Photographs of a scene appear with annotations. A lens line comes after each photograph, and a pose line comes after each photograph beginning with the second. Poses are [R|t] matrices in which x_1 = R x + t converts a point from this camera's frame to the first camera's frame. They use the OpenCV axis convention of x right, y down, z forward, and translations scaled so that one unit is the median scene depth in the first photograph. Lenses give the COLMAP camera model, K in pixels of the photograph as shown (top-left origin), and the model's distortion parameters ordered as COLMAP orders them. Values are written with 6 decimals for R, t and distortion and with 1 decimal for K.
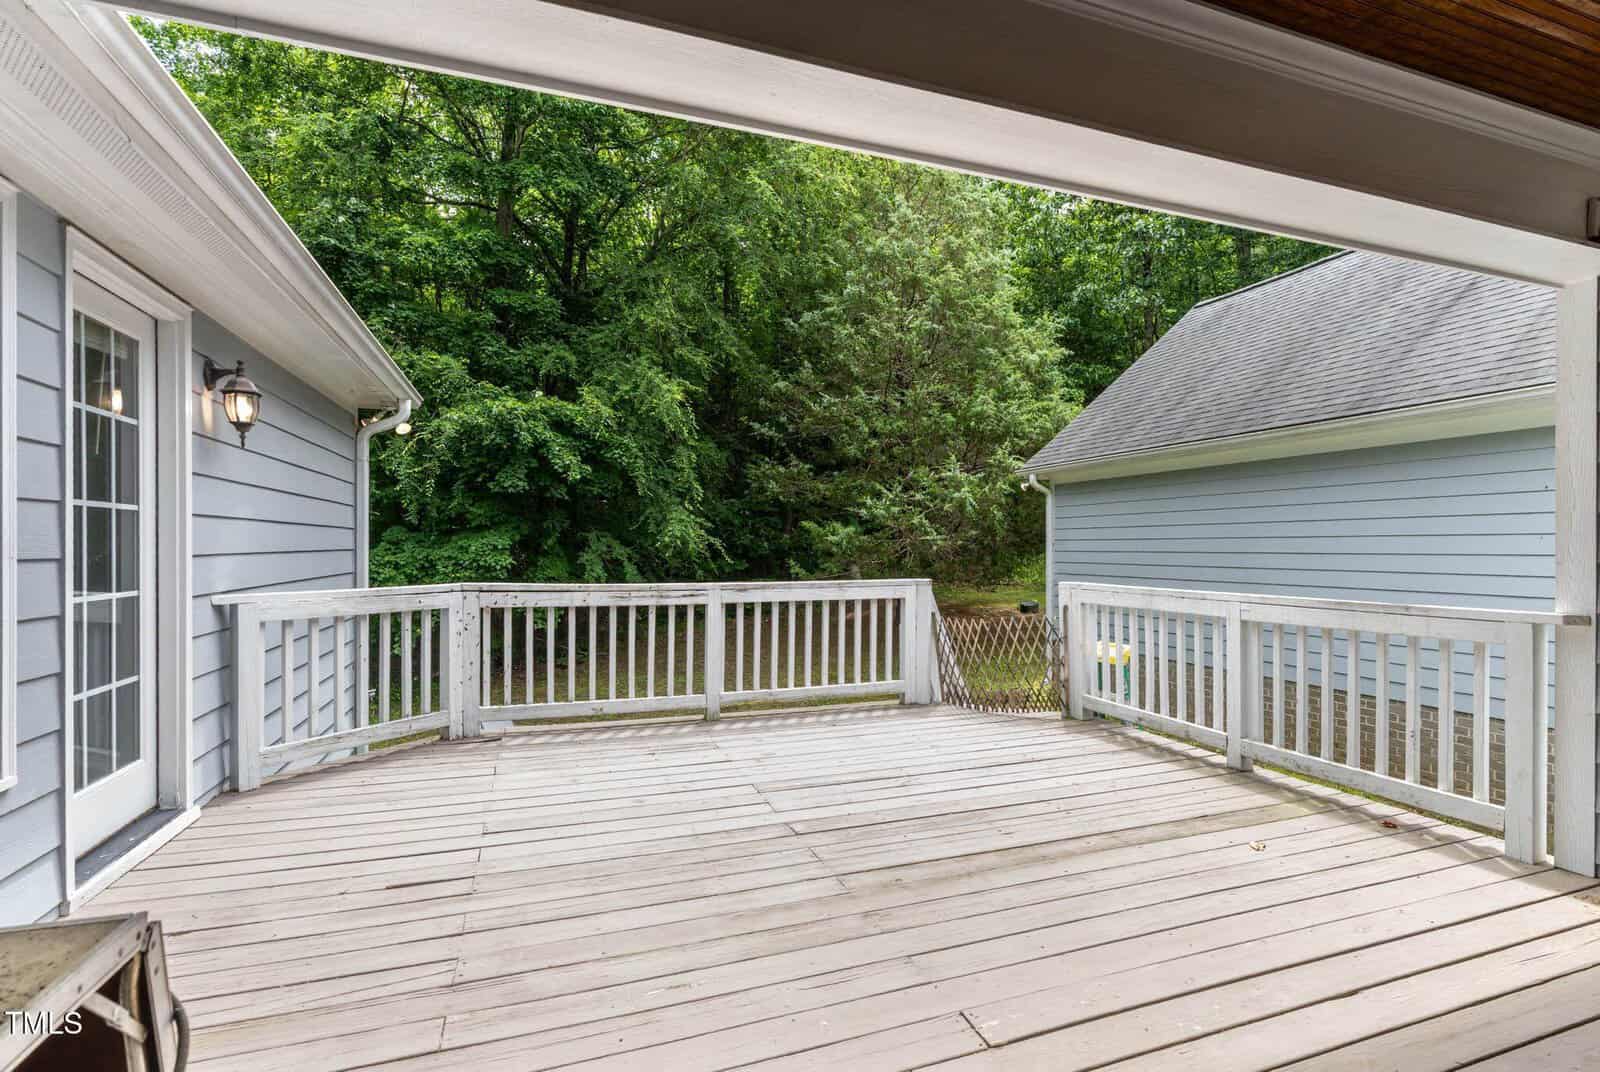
lens RADIAL K [[765.7, 0, 804.5], [0, 765.7, 552.4], [0, 0, 1]] dist [-0.001810, -0.000077]
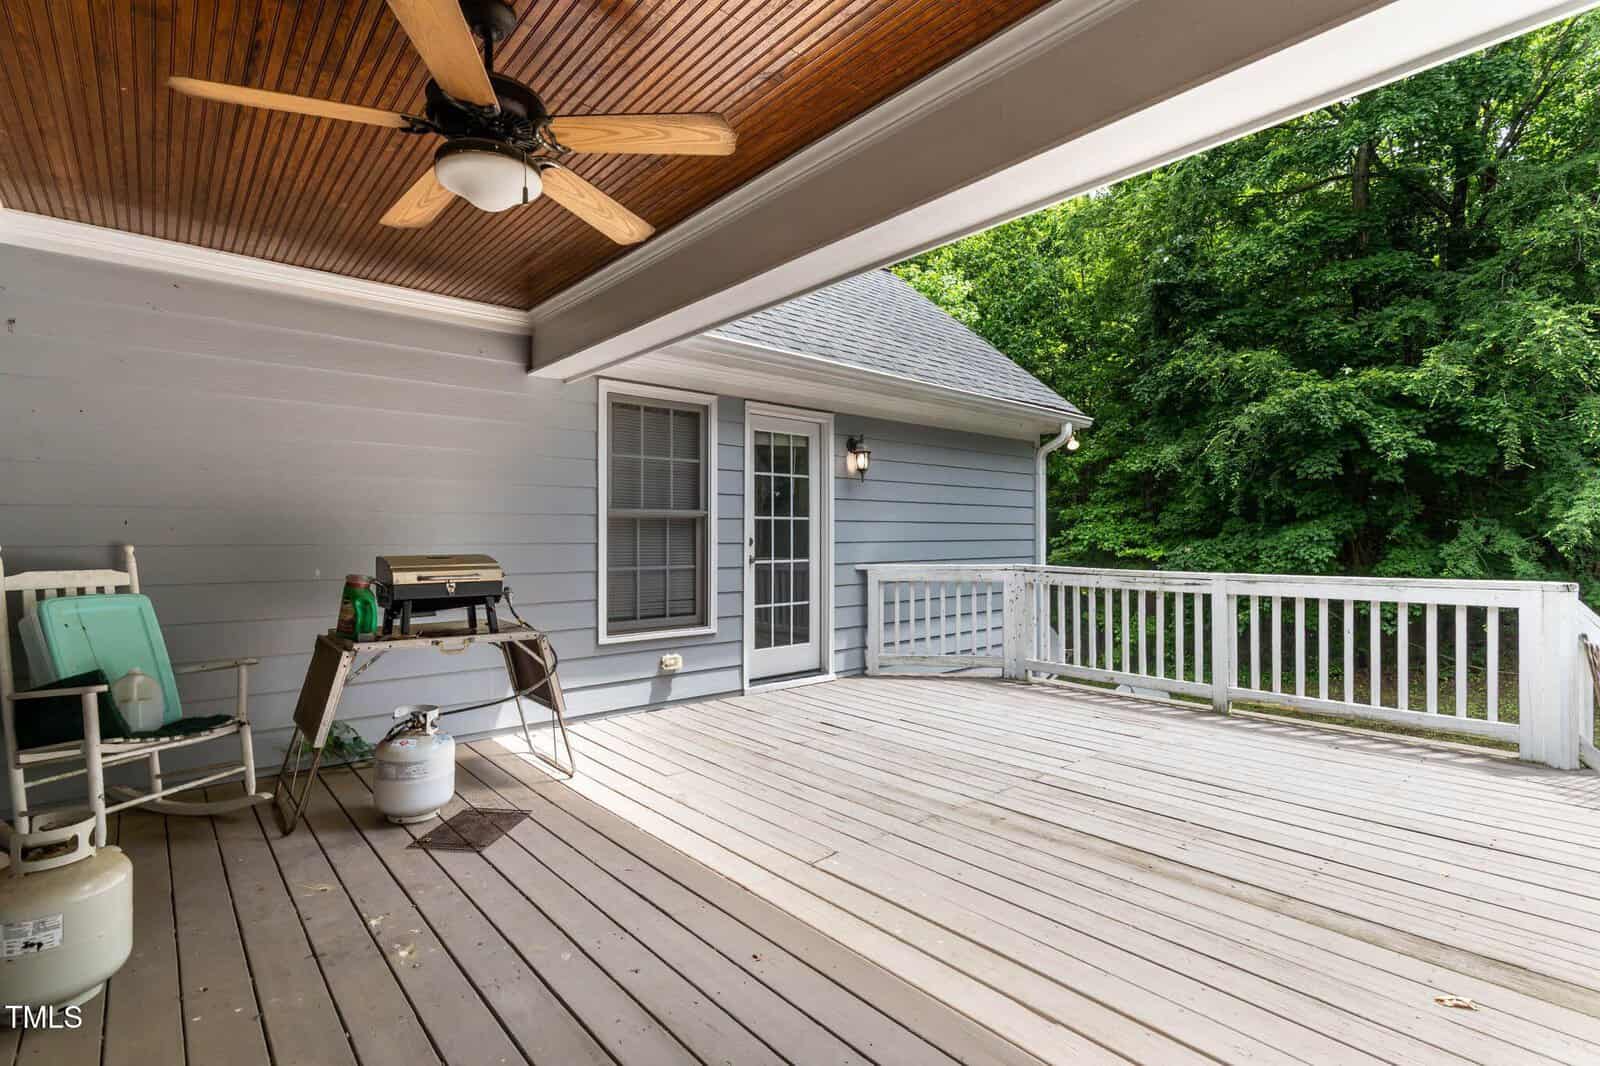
lens RADIAL K [[731.2, 0, 800.0], [0, 731.2, 533.0], [0, 0, 1]] dist [-0.000505, 0.000594]
pose [[0.373254, -0.008429, -0.927691, 0.554756], [-0.003890, 0.999936, -0.010650, 0.000781], [0.927721, 0.007584, 0.373197, 0.150637]]
